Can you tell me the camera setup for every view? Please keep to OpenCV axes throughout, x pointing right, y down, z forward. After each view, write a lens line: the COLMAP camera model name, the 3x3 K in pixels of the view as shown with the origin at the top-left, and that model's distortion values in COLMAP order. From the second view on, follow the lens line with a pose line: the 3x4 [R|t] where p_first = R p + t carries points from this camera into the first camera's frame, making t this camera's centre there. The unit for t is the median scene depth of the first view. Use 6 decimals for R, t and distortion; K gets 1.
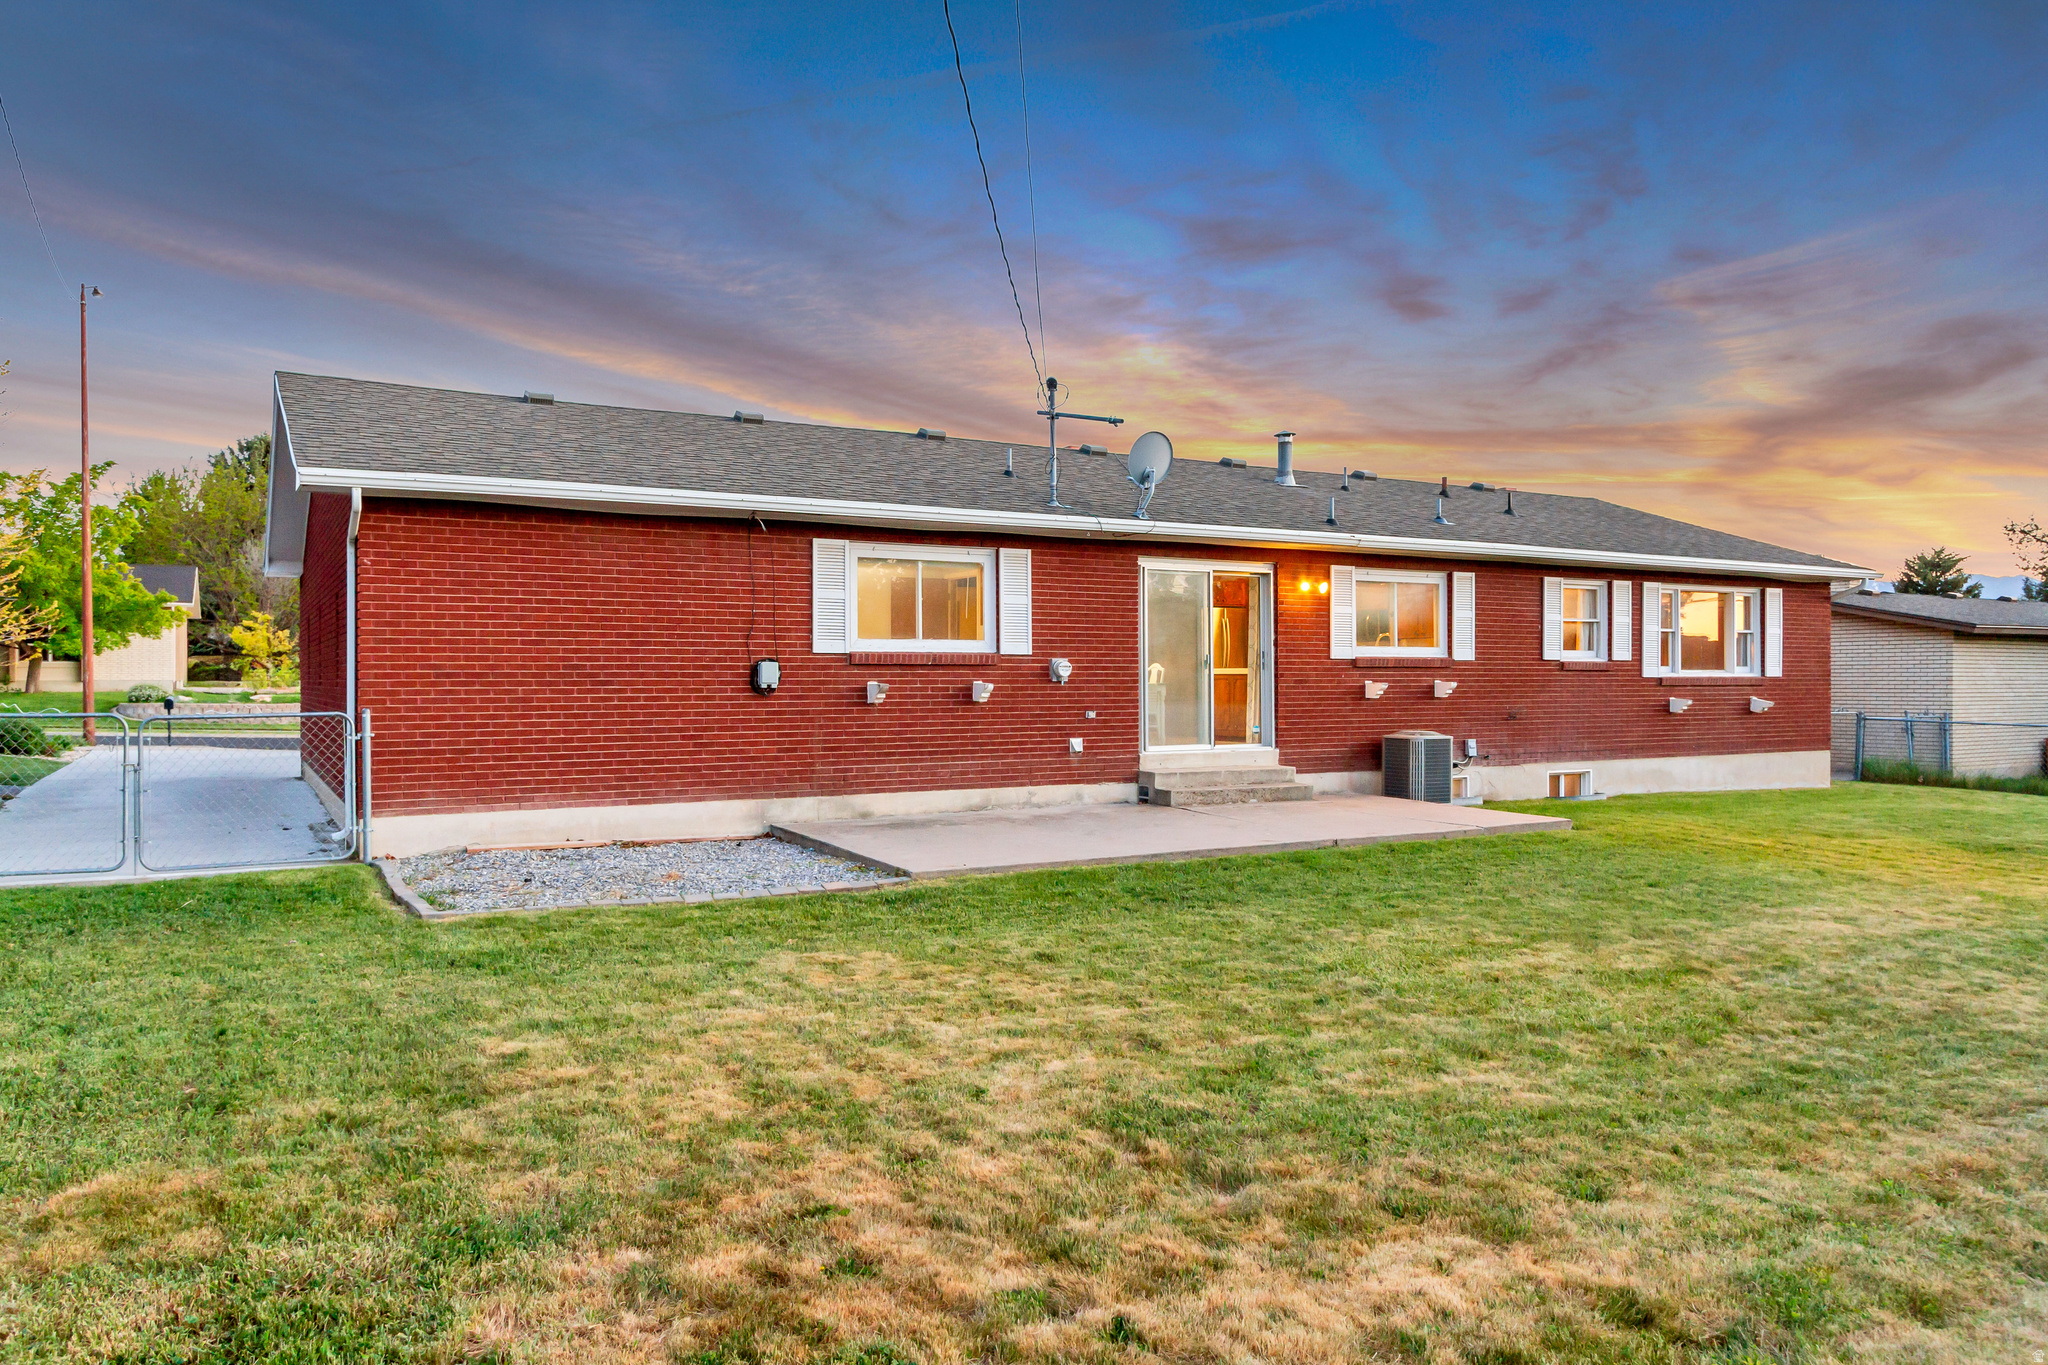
lens RADIAL K [[1393.4, 0, 1023.3], [0, 1393.4, 672.4], [0, 0, 1]] dist [0.001966, -0.000840]
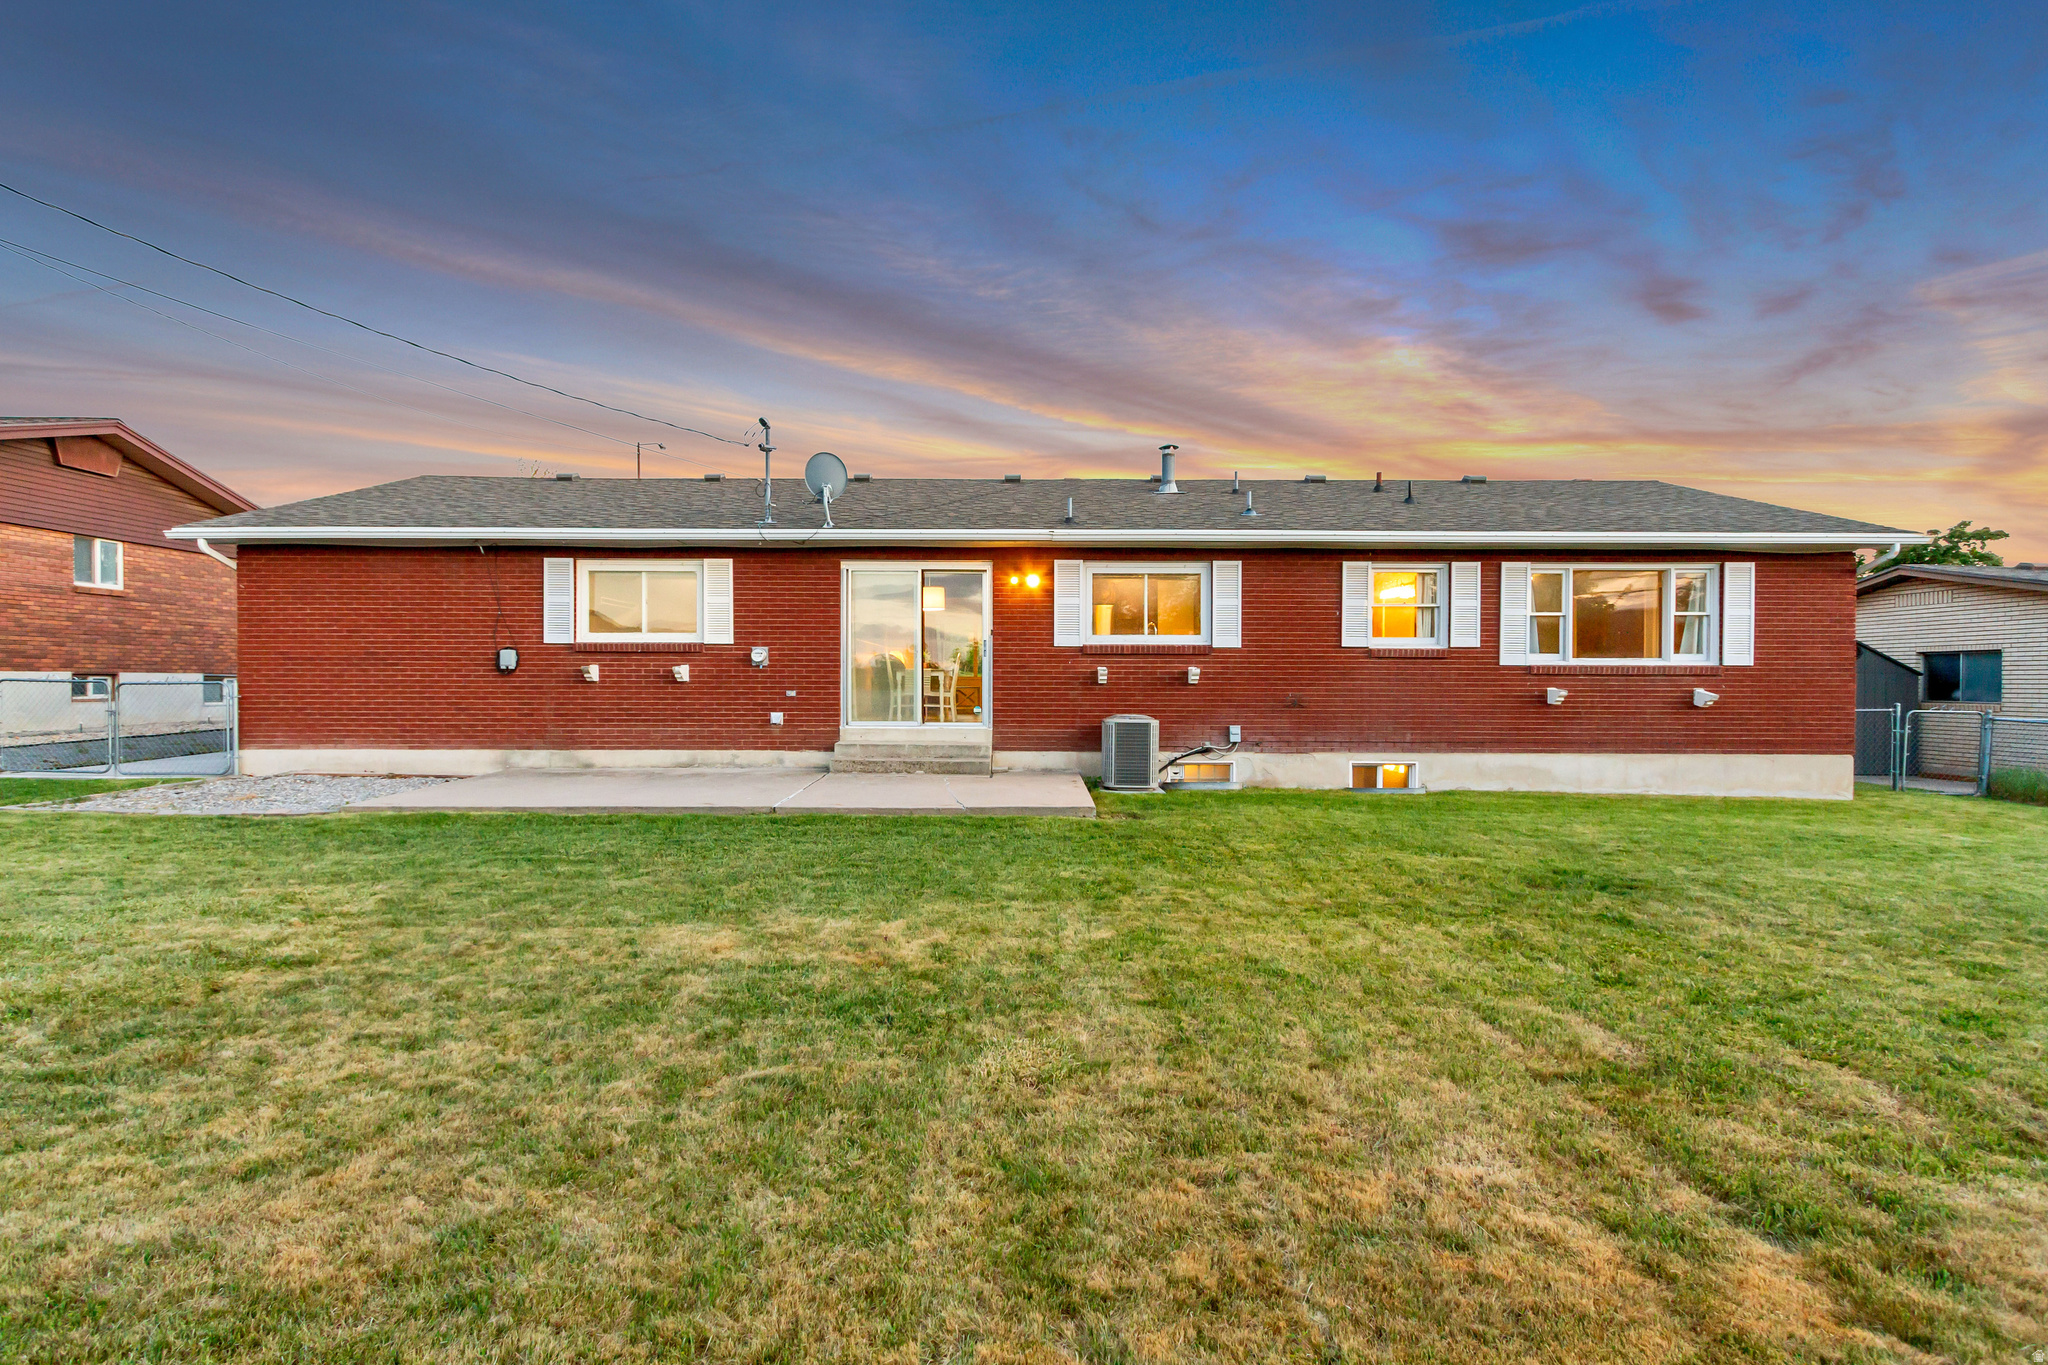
lens RADIAL K [[988.8, 0, 1022.7], [0, 988.8, 675.2], [0, 0, 1]] dist [0.008250, -0.000338]
pose [[0.867400, 0.008923, -0.497531, 0.736785], [-0.002452, 0.999904, 0.013658, 0.002728], [0.497605, -0.010627, 0.867339, 0.406609]]
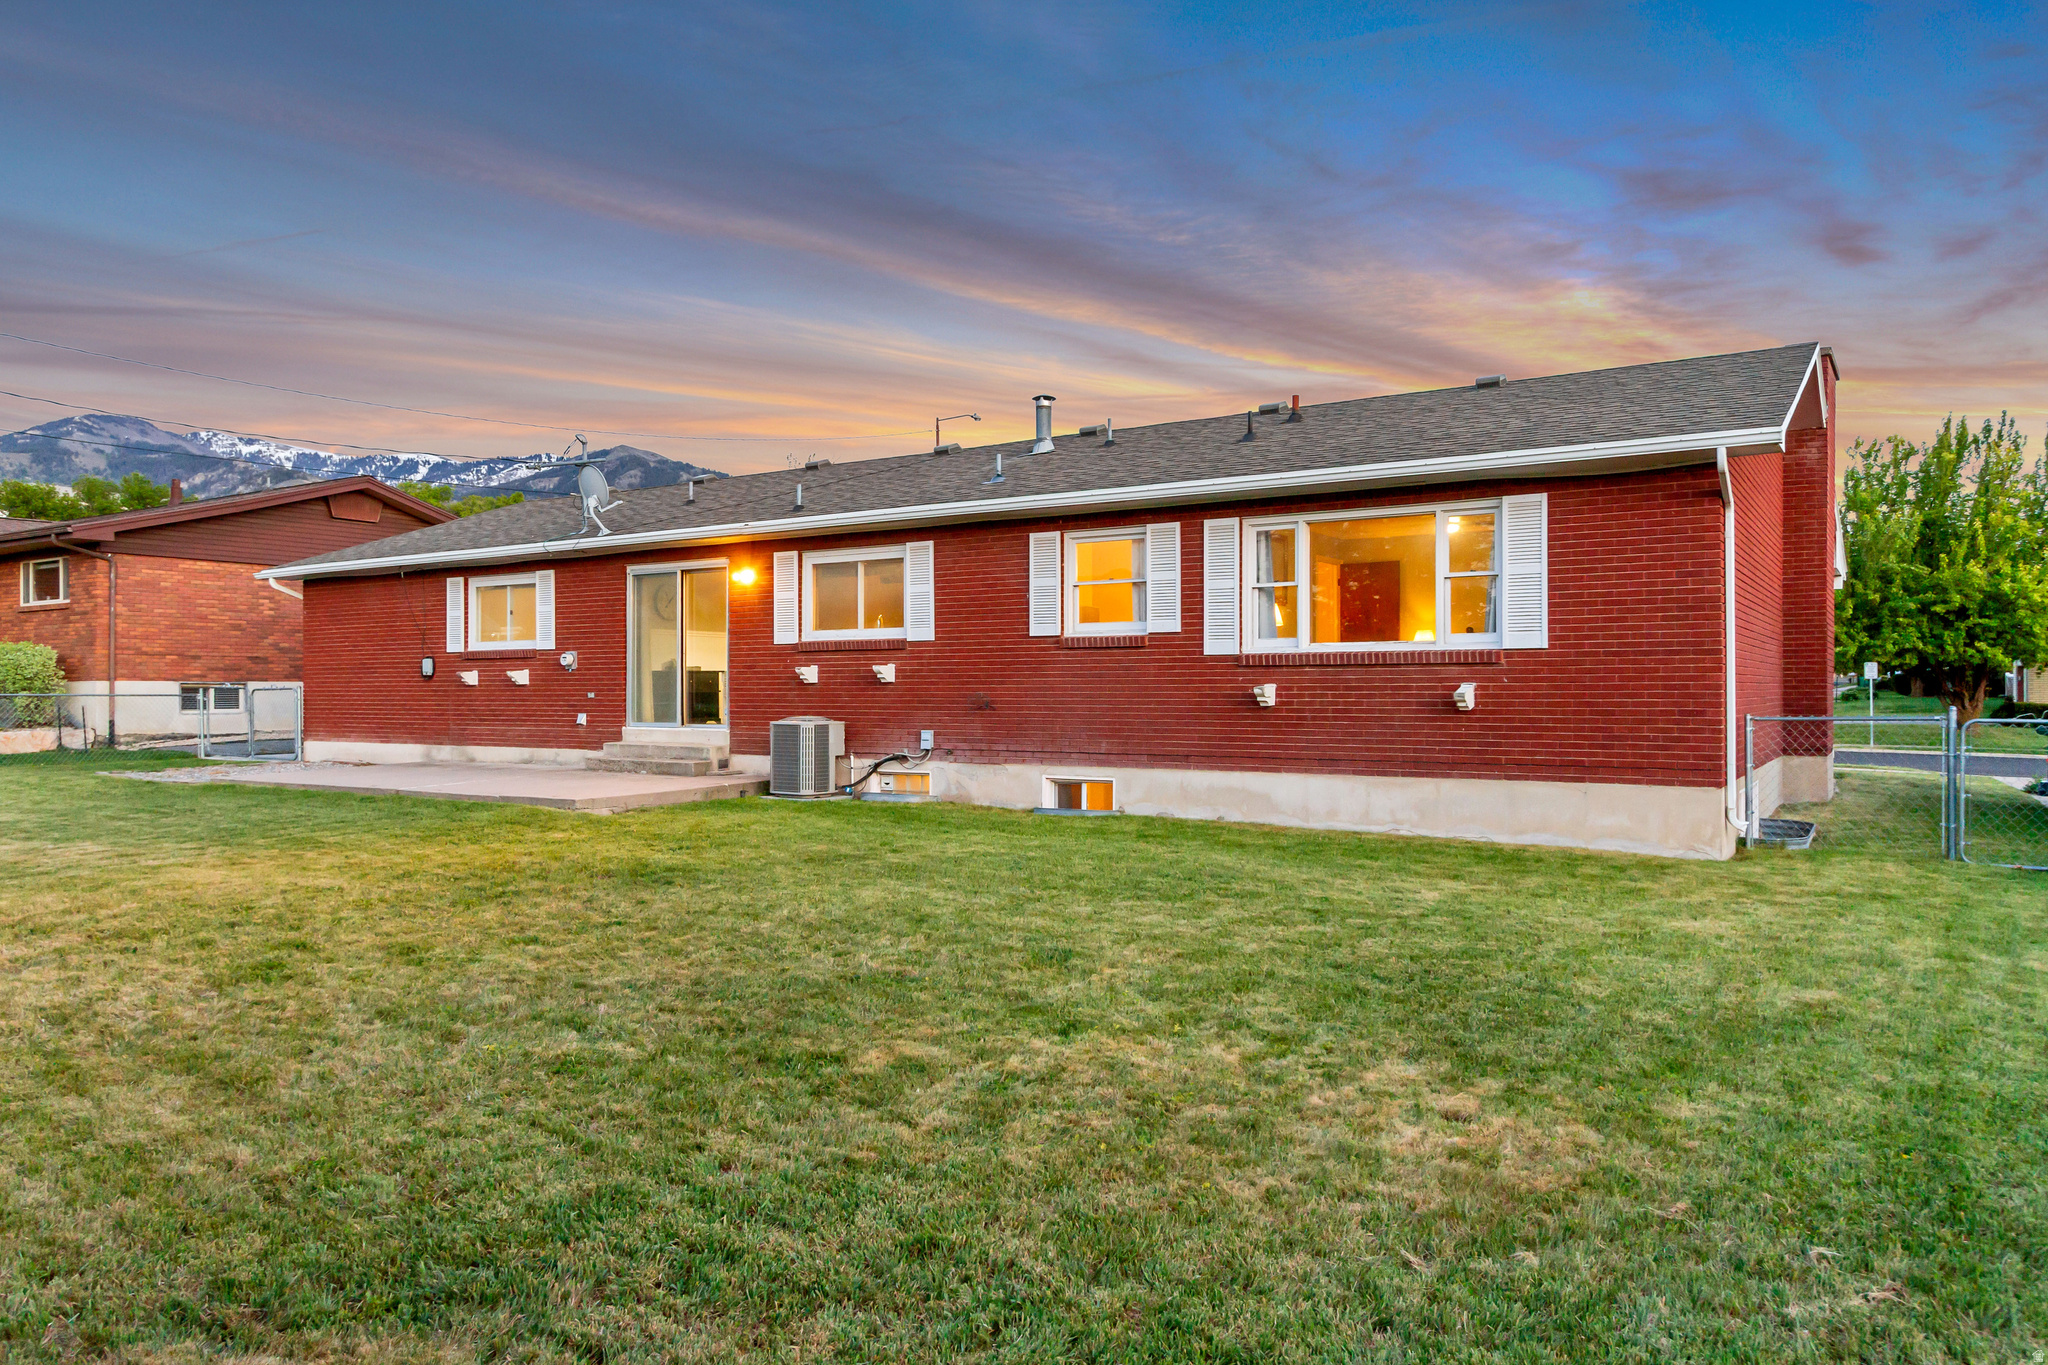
lens RADIAL K [[1363.9, 0, 1022.5], [0, 1363.9, 673.1], [0, 0, 1]] dist [0.002300, -0.002244]
pose [[0.453007, 0.001111, -0.891507, 1.511697], [0.018998, 0.999760, 0.010900, 0.004817], [0.891305, -0.021874, 0.452877, 0.896671]]
